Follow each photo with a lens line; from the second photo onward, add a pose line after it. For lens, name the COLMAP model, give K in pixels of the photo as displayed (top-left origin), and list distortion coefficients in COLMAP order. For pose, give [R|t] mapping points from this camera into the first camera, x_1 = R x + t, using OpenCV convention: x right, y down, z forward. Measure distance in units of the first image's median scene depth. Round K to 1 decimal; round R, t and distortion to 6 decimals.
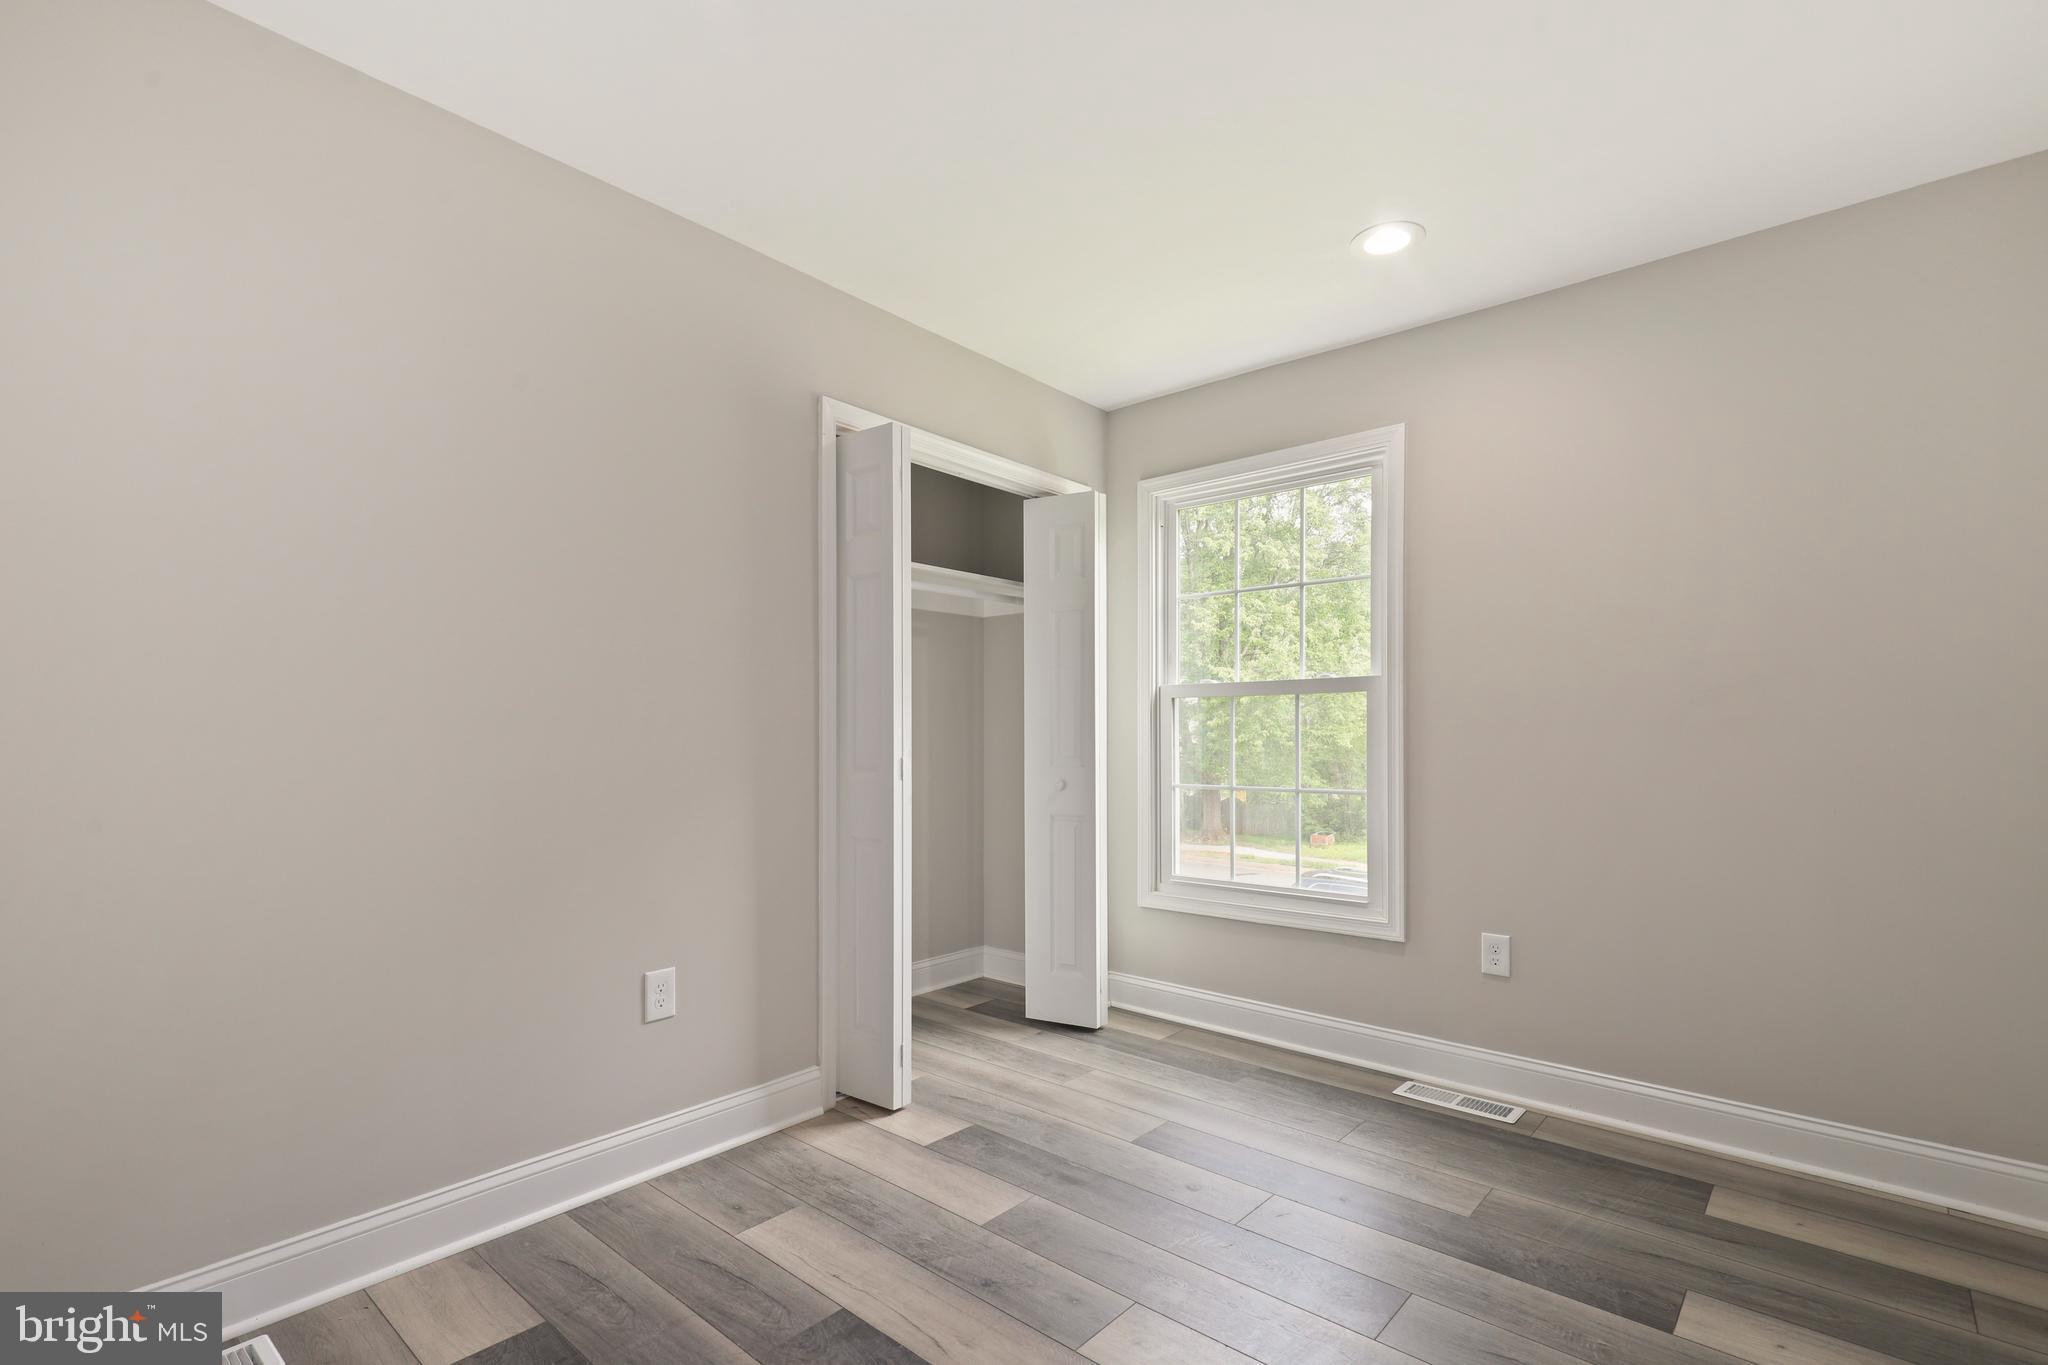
lens RADIAL K [[936.5, 0, 1023.8], [0, 936.5, 709.9], [0, 0, 1]] dist [0.016097, 0.000069]
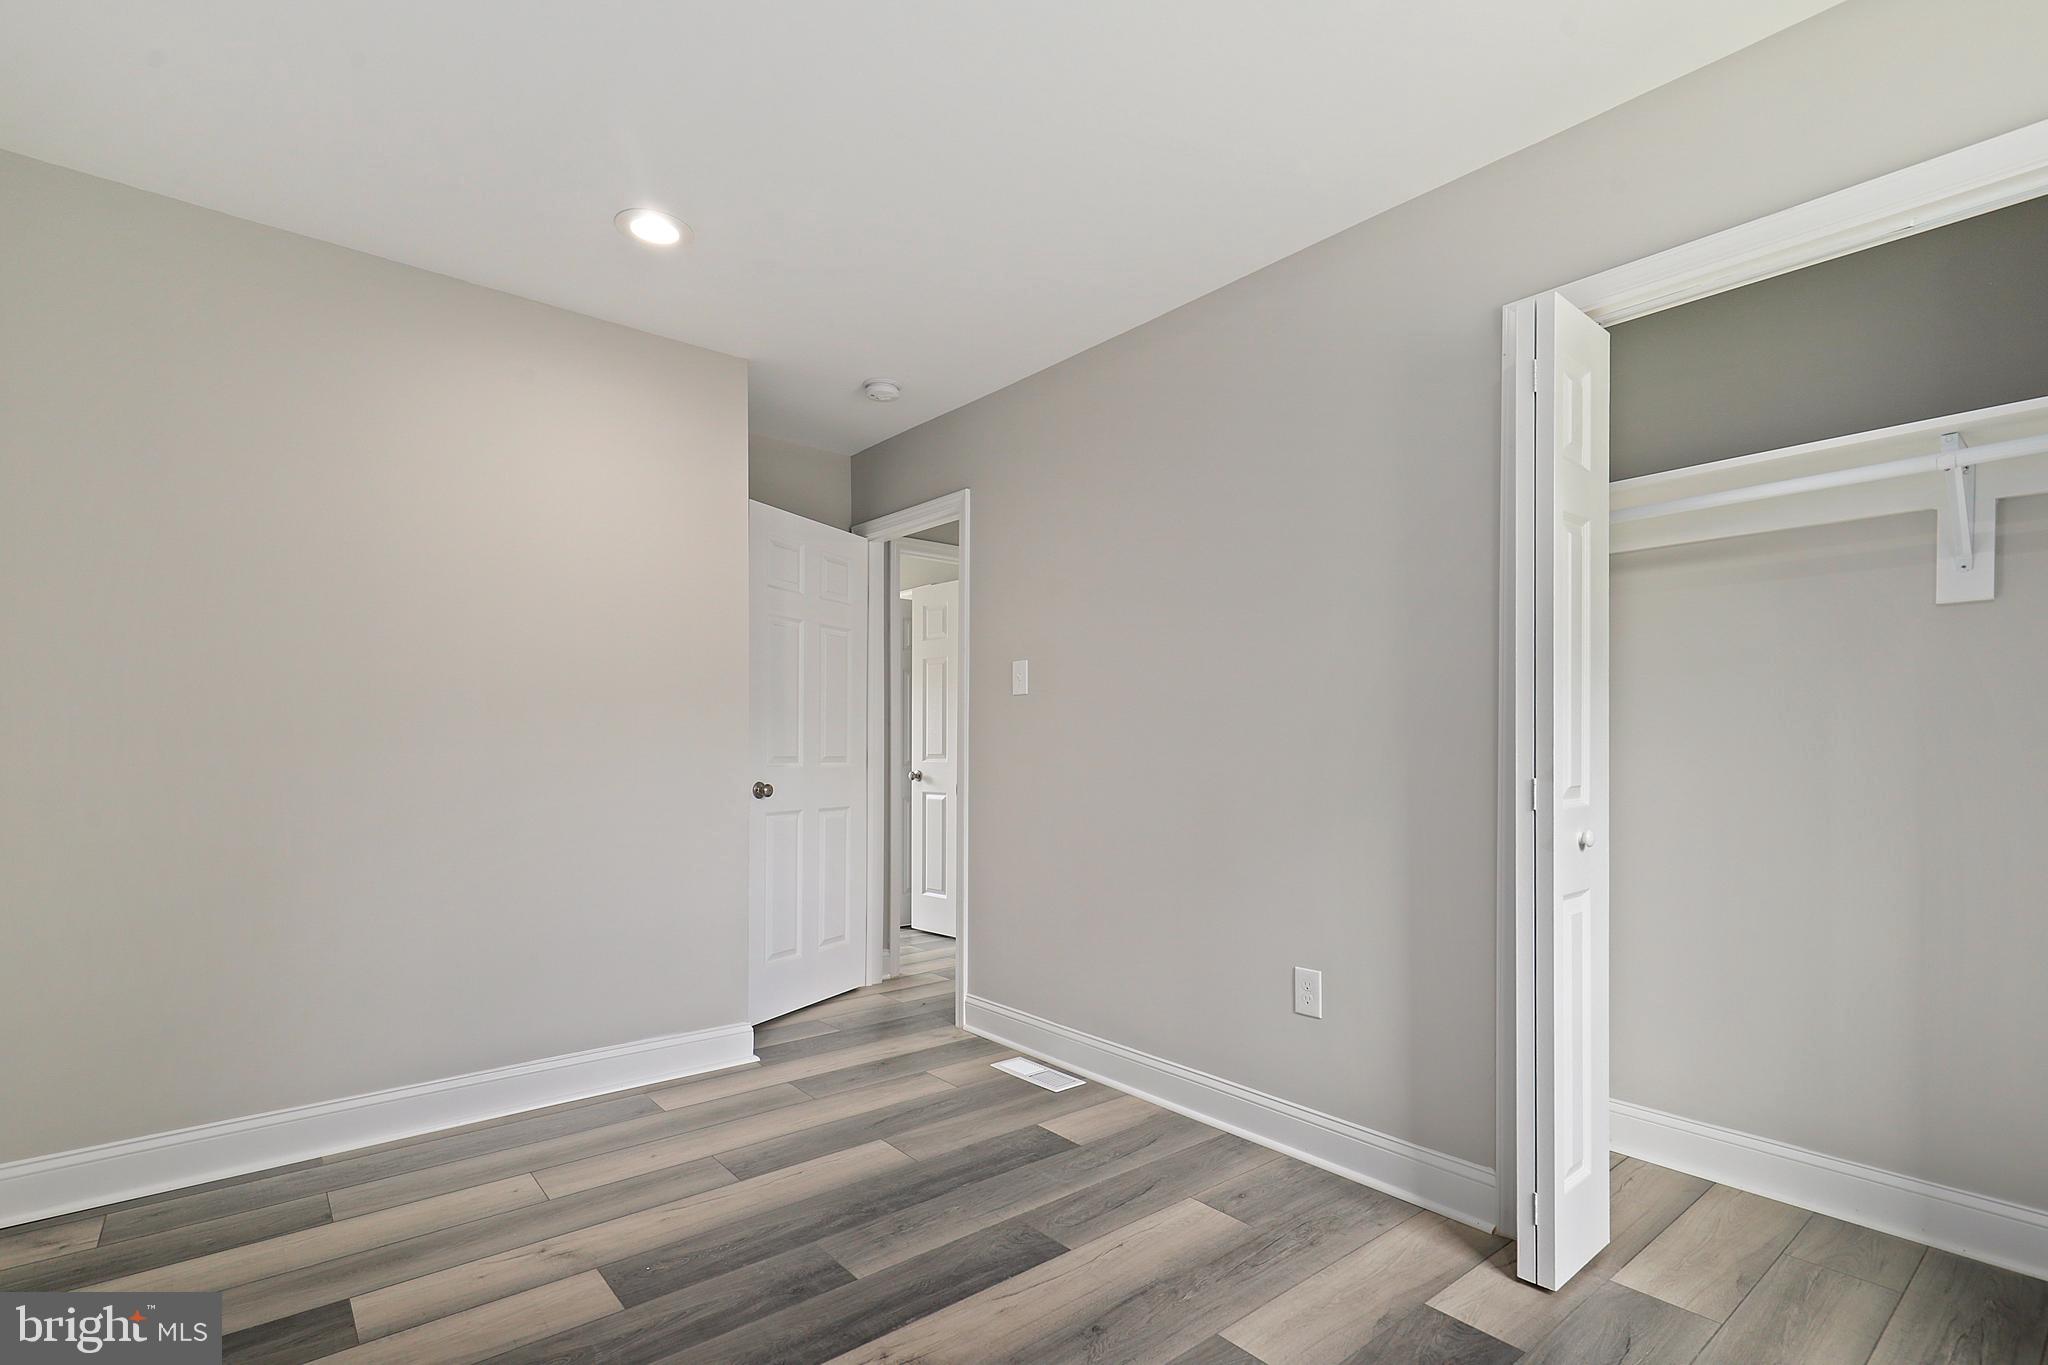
lens RADIAL K [[966.8, 0, 1028.7], [0, 966.8, 736.2], [0, 0, 1]] dist [0.015406, 0.000023]
pose [[-0.140340, -0.003967, -0.990095, 0.847420], [0.018677, 0.999803, -0.006653, 0.019753], [0.989927, -0.019425, -0.140238, 0.978668]]
